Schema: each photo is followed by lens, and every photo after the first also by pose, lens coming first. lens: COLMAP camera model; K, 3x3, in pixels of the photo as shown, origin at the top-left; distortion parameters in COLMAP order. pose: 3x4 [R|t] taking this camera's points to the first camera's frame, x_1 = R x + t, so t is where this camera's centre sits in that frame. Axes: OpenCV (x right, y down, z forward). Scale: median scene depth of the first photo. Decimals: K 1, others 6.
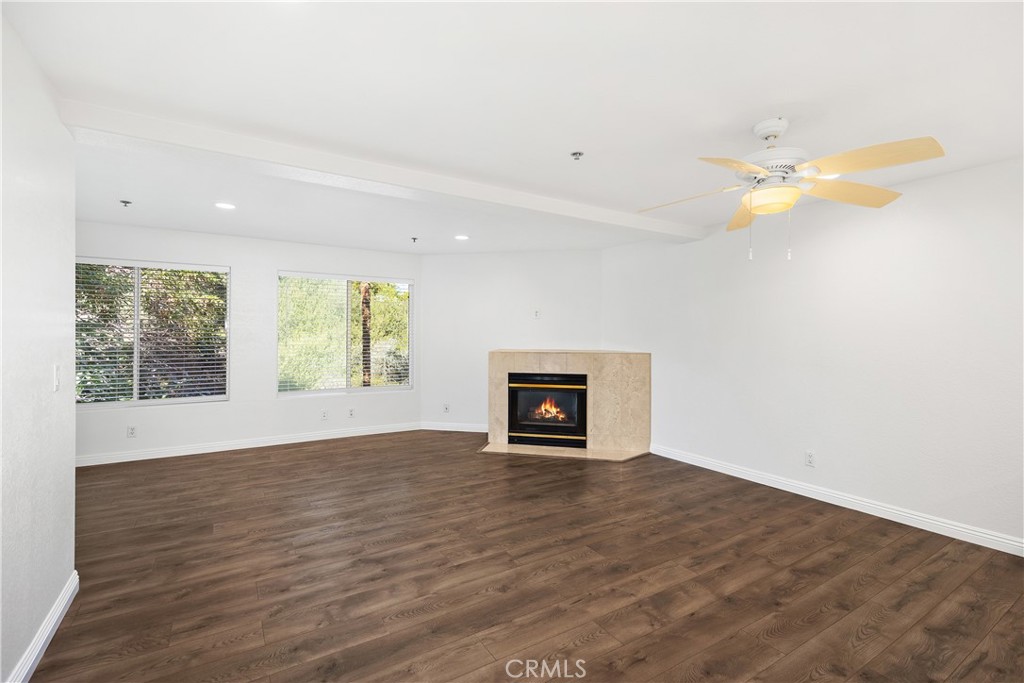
lens RADIAL K [[461.6, 0, 512.0], [0, 461.6, 334.3], [0, 0, 1]] dist [0.008588, -0.001201]
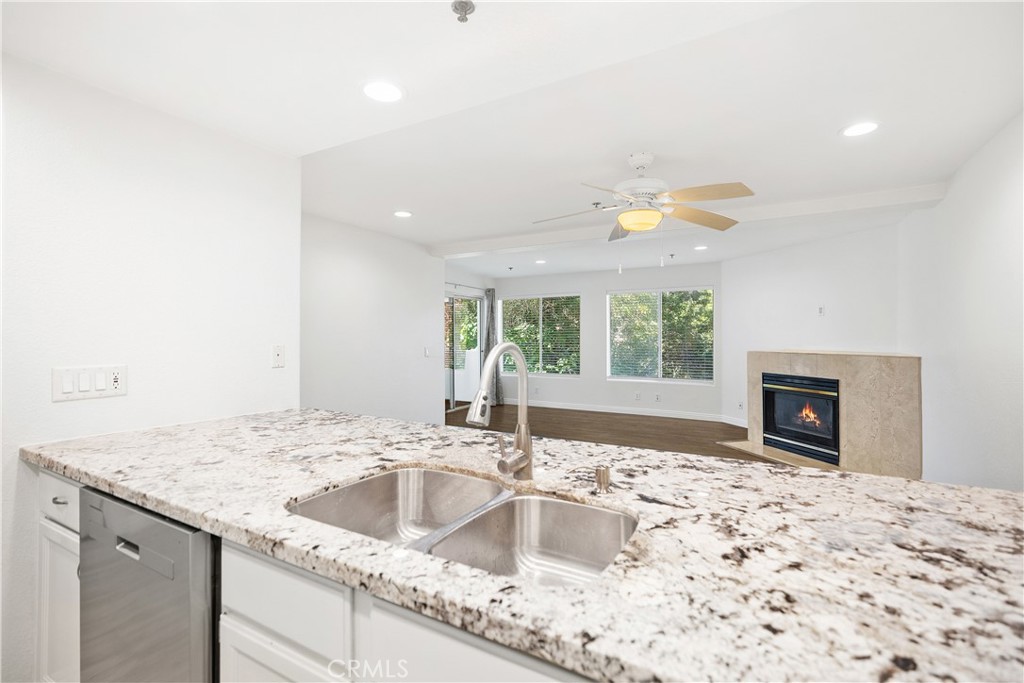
lens RADIAL K [[461.6, 0, 514.5], [0, 461.6, 337.9], [0, 0, 1]] dist [0.008588, -0.001201]
pose [[0.480403, -0.003004, -0.877043, 0.910036], [0.007475, 0.999972, 0.000669, 0.006387], [0.877016, -0.006877, 0.480412, 0.087258]]
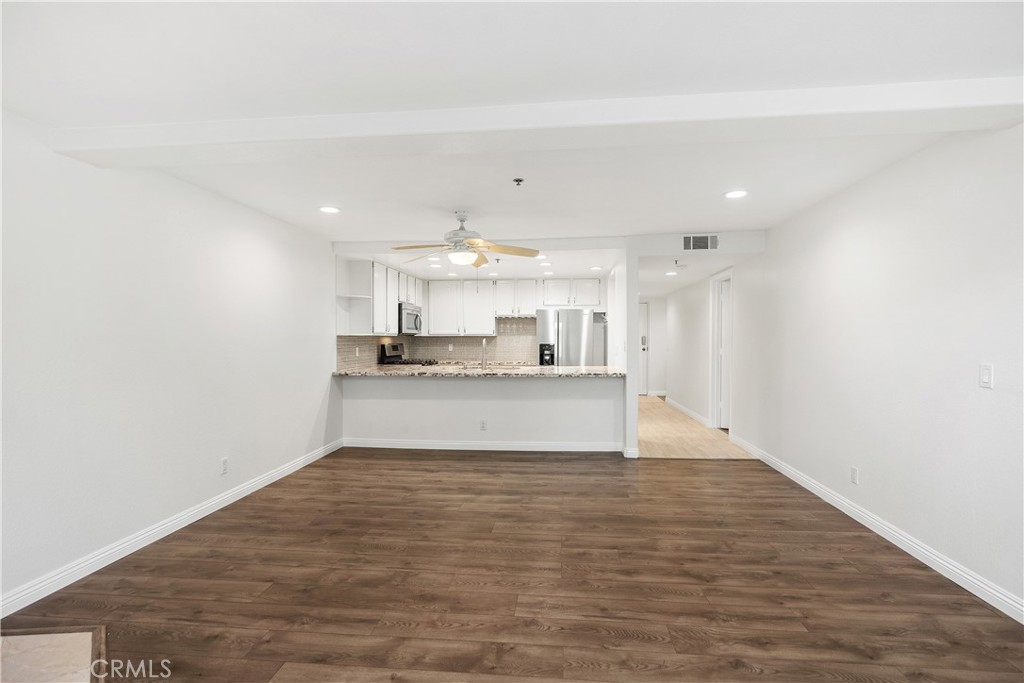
lens RADIAL K [[489.4, 0, 513.4], [0, 489.4, 344.2], [0, 0, 1]] dist [-0.001843, 0.000670]
pose [[-0.788718, -0.012140, 0.614635, -0.452956], [-0.002178, 0.999854, 0.016954, 0.000454], [-0.614751, 0.012034, -0.788630, 1.469533]]
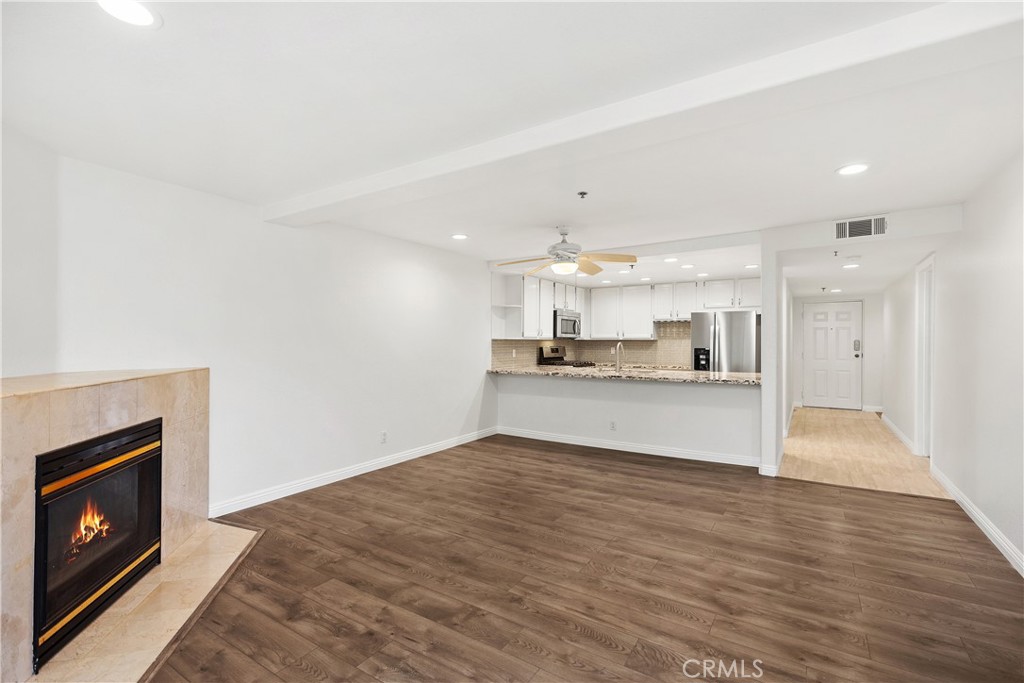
lens RADIAL K [[461.6, 0, 510.9], [0, 461.6, 342.5], [0, 0, 1]] dist [0.008588, -0.001201]
pose [[-0.417800, -0.007996, 0.908504, -0.671219], [-0.002633, 0.999968, 0.007591, -0.000984], [-0.908535, 0.000780, -0.417807, 1.251949]]
